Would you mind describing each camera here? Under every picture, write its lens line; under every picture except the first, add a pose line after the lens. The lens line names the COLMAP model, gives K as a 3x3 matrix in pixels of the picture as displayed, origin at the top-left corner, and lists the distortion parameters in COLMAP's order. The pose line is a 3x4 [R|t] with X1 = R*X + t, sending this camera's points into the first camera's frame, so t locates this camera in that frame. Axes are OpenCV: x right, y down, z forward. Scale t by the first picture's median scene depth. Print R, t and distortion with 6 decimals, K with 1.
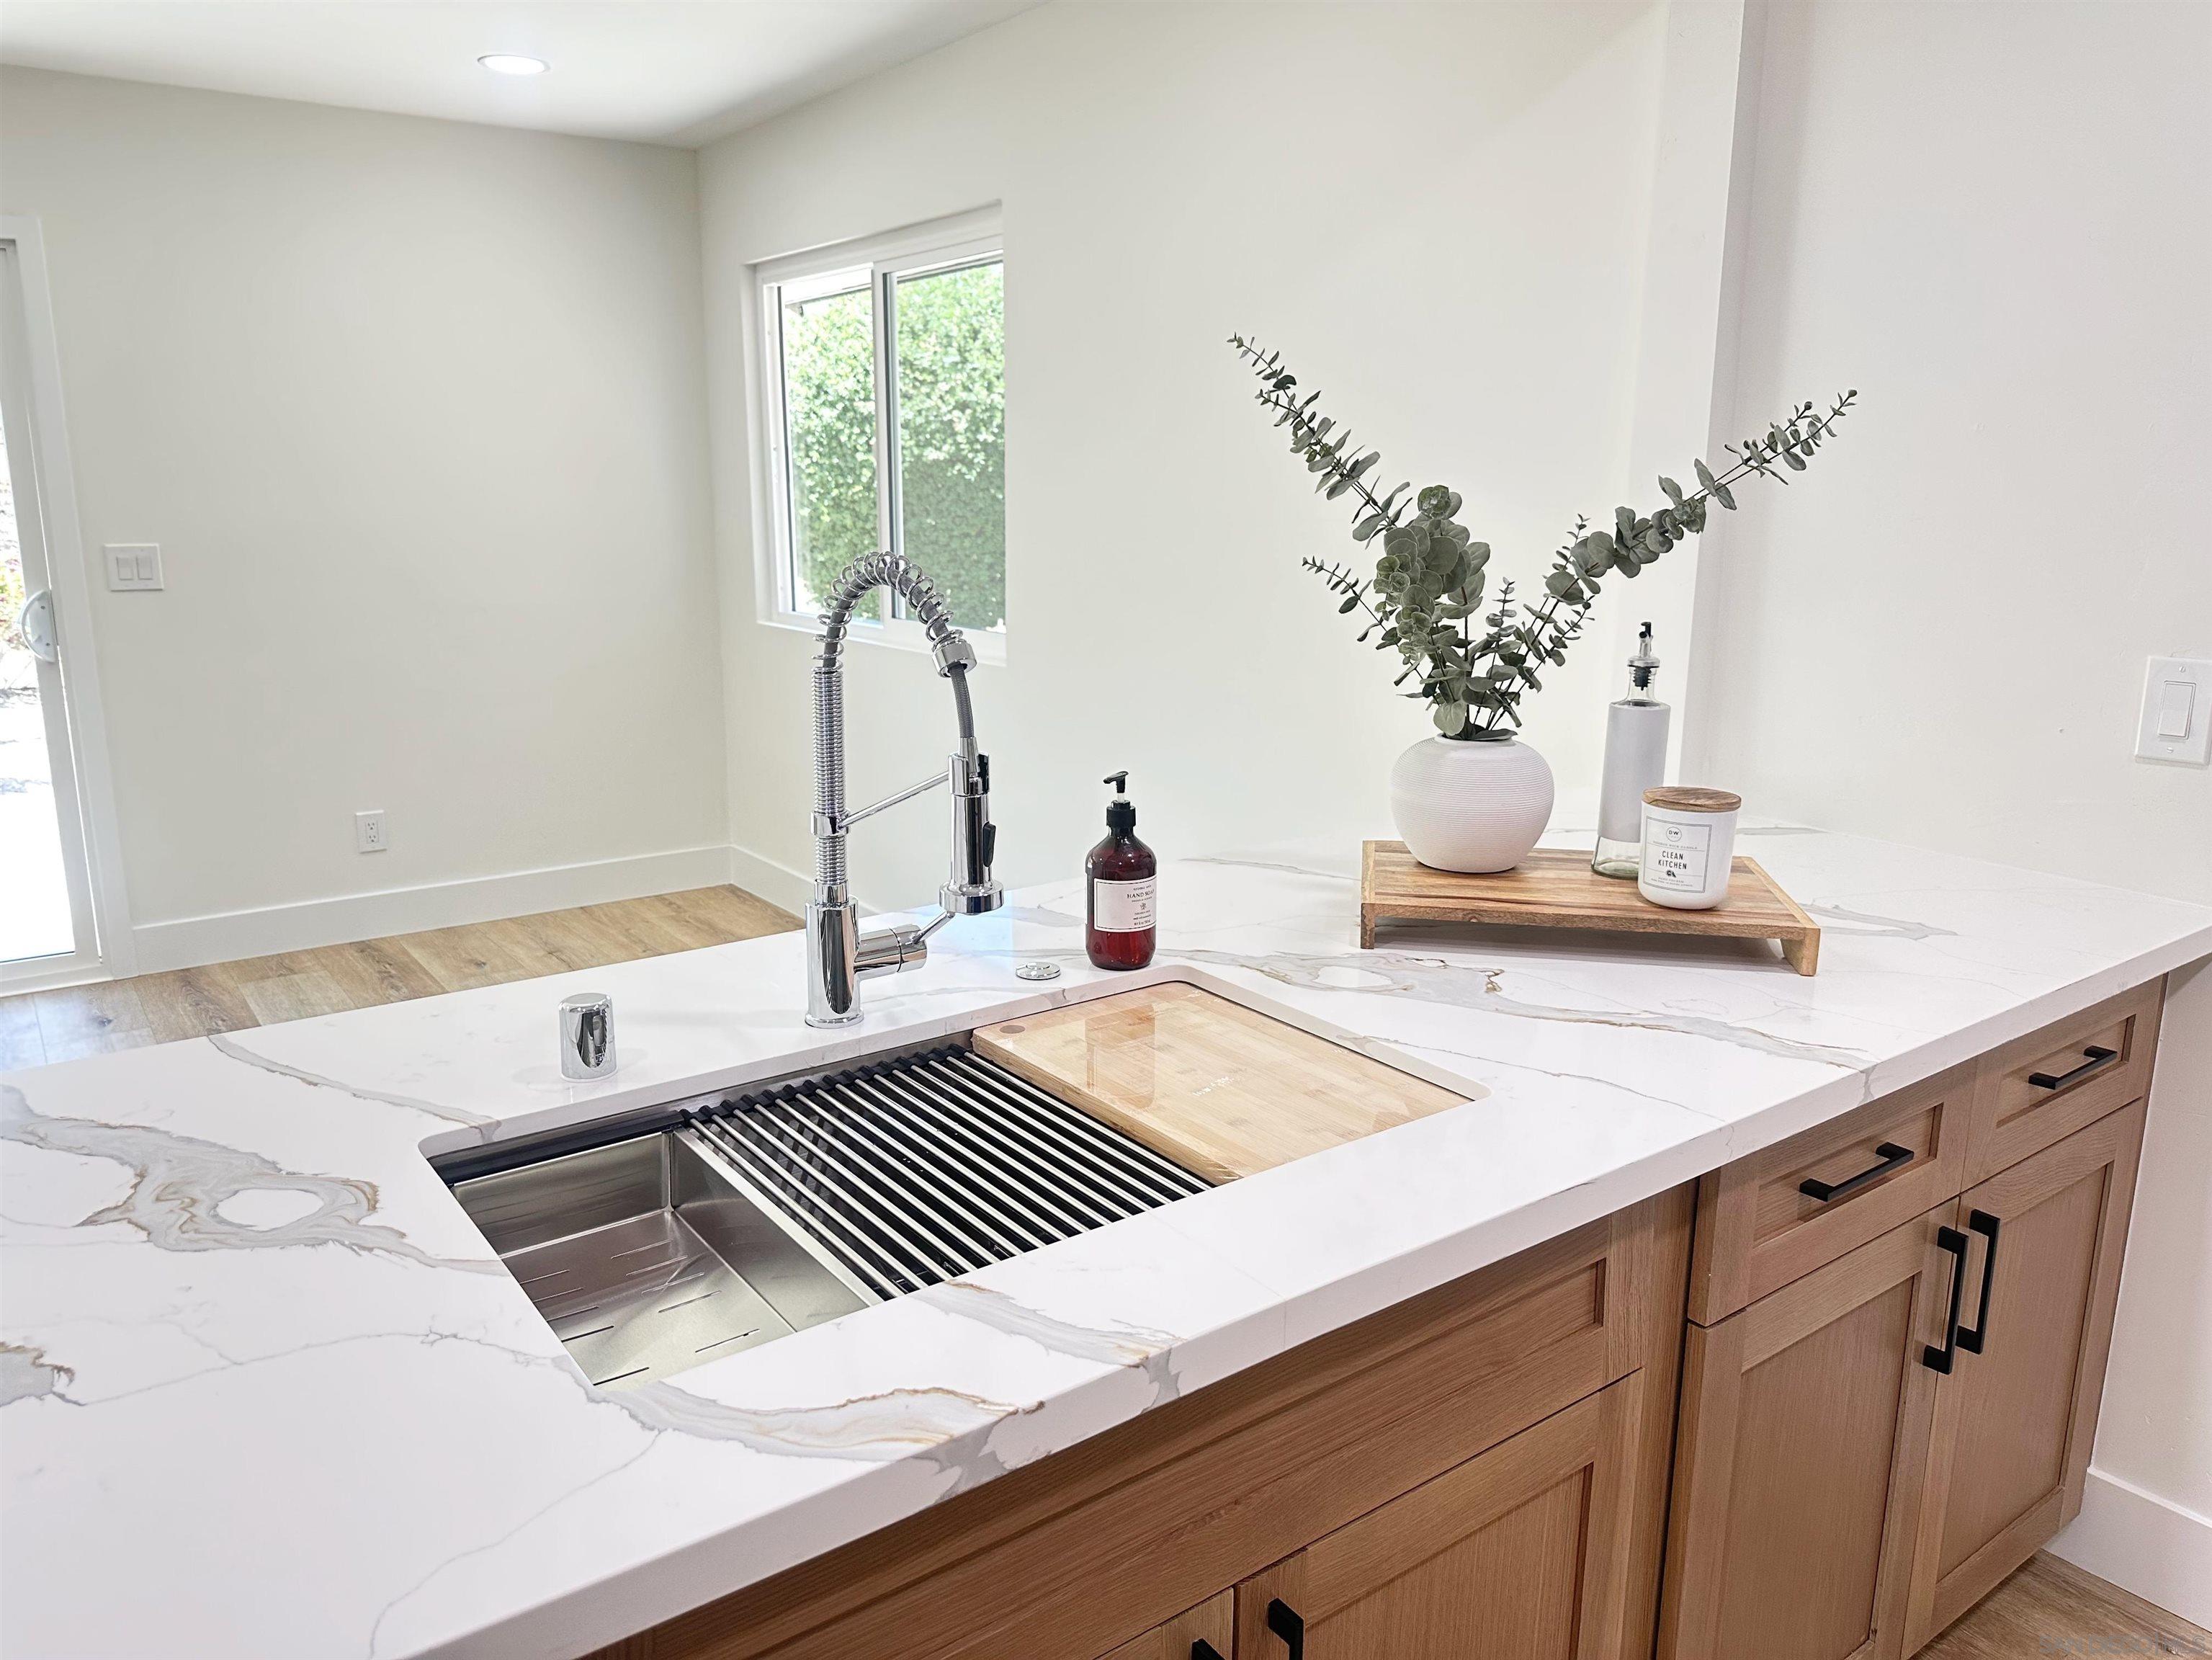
lens RADIAL K [[1555.1, 0, 1028.8], [0, 1555.1, 854.3], [0, 0, 1]] dist [0.054132, -0.047907]
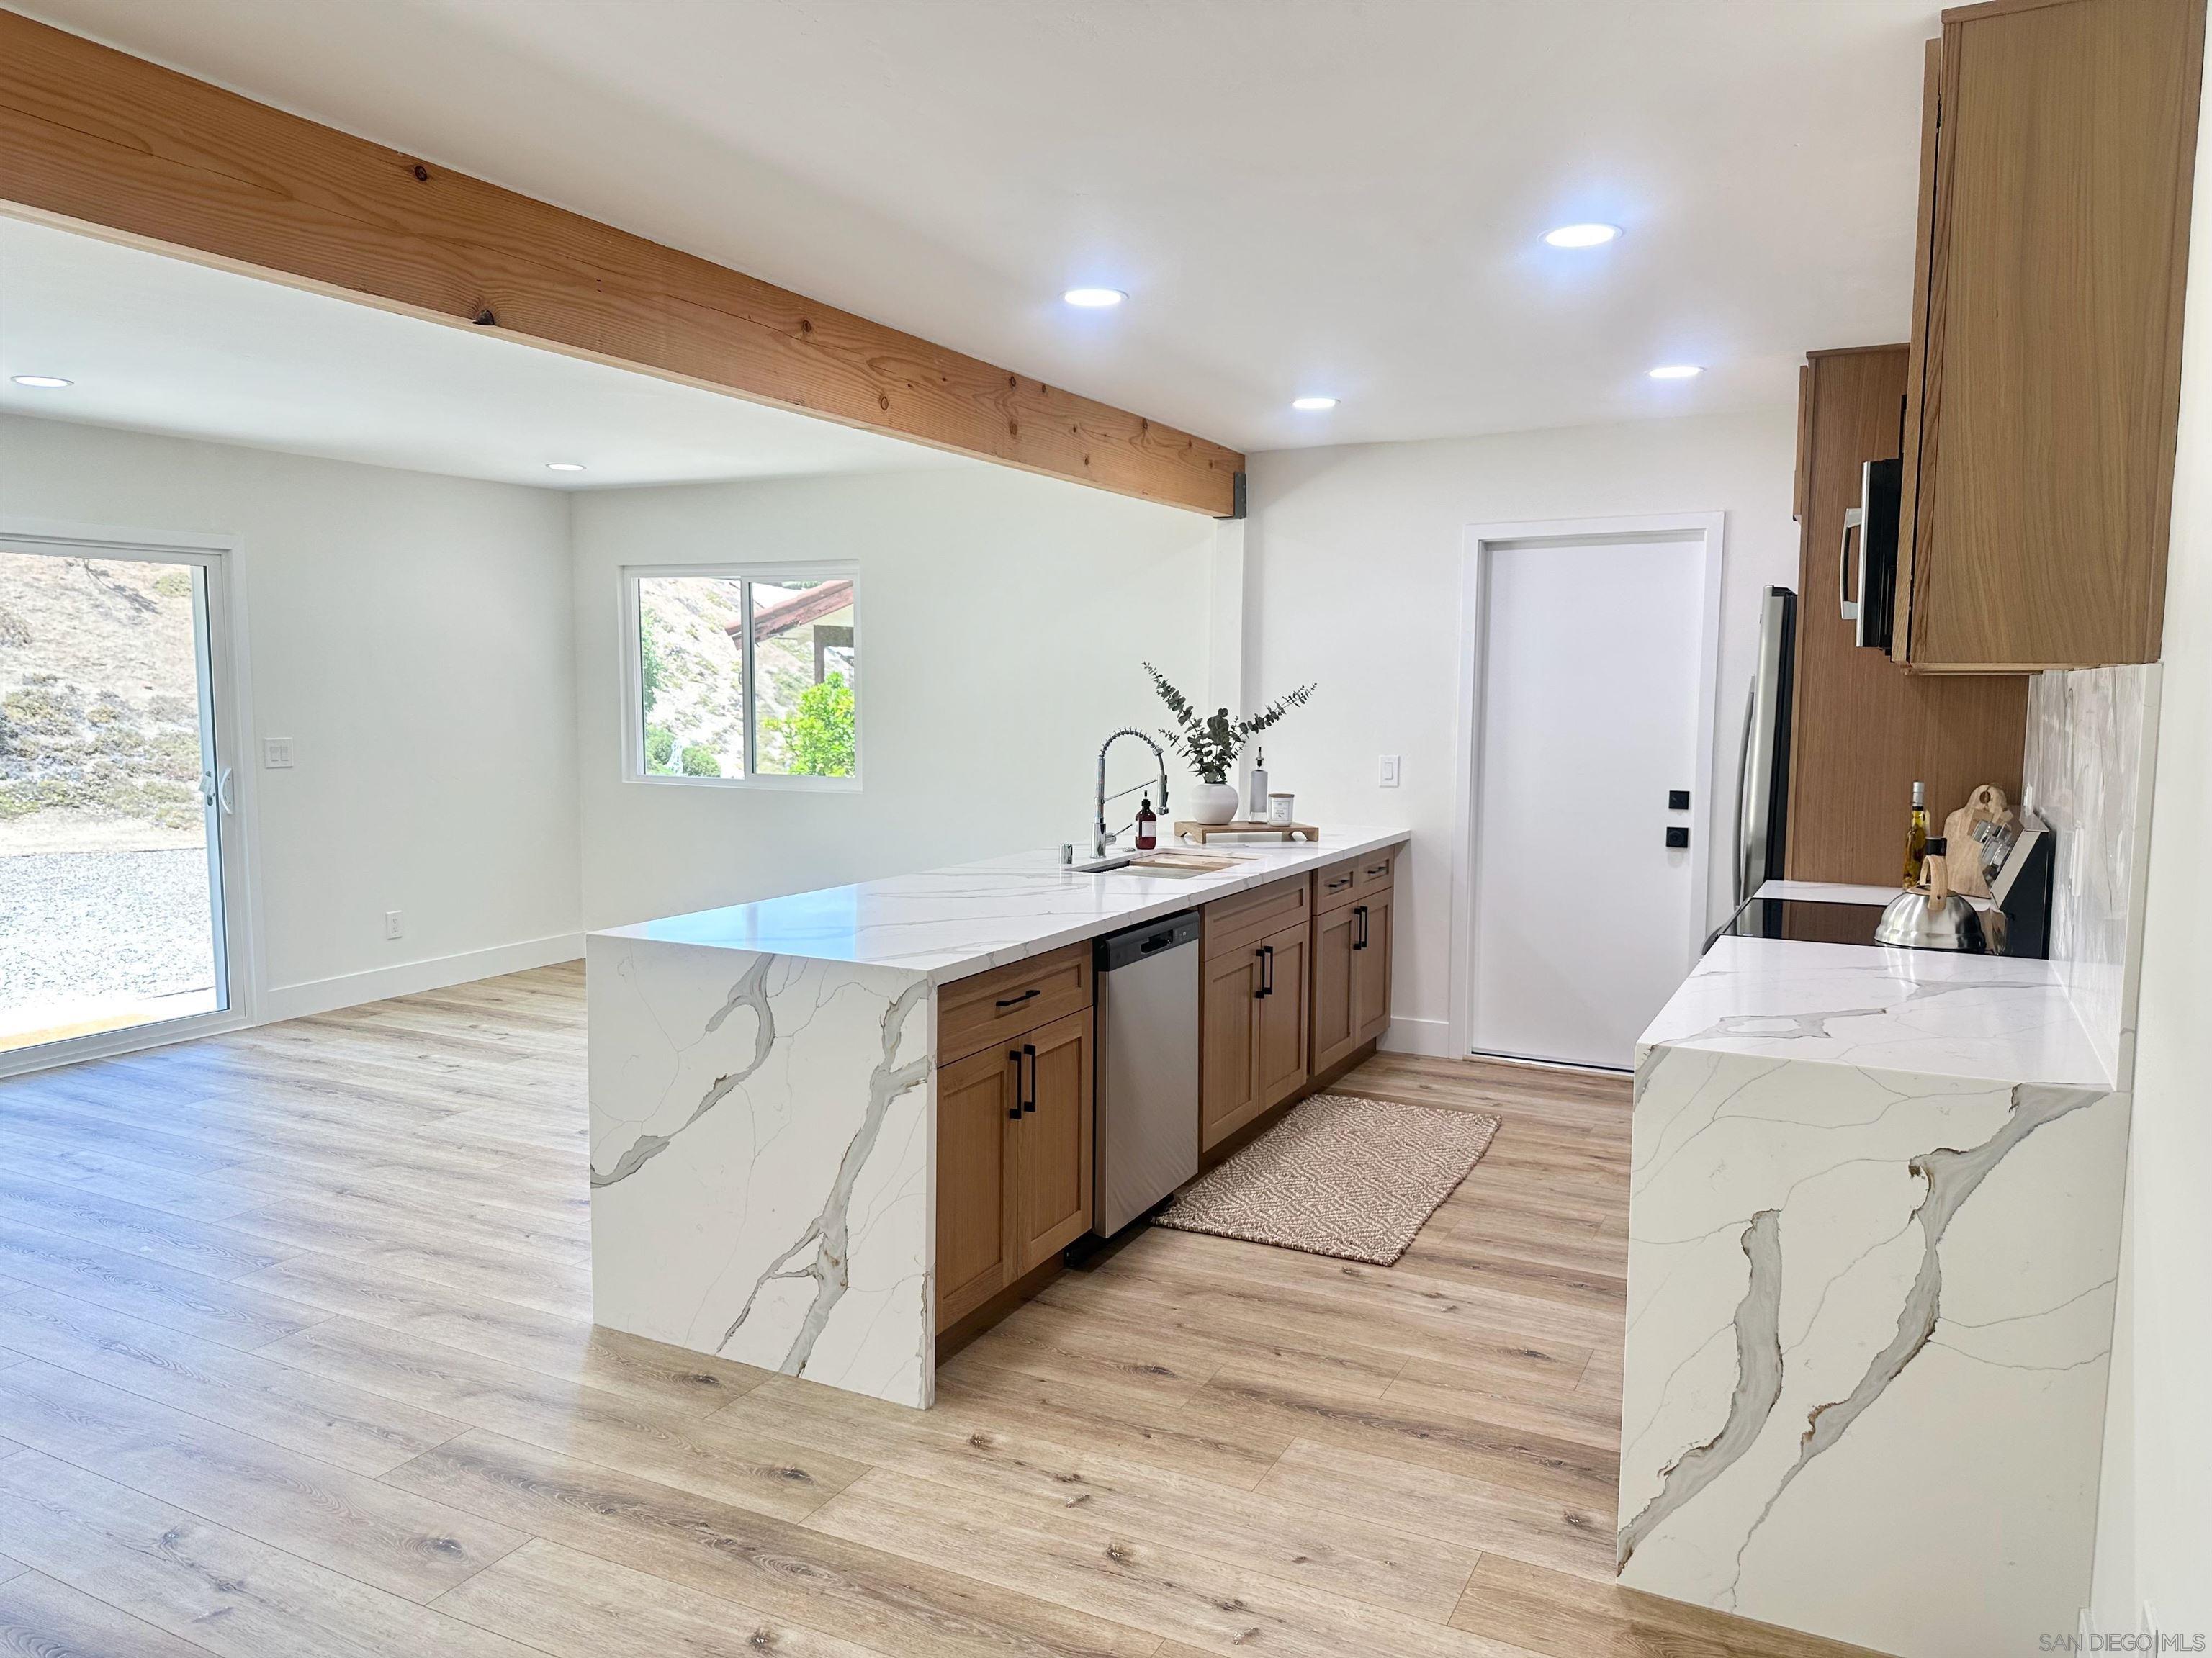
lens RADIAL K [[1554.8, 0, 1094.1], [0, 1554.8, 842.3], [0, 0, 1]] dist [0.054132, -0.047907]
pose [[0.880859, -0.045169, 0.471219, -0.629491], [0.105337, 0.989182, -0.102091, 0.150931], [-0.461511, 0.139565, 0.876088, -0.730666]]
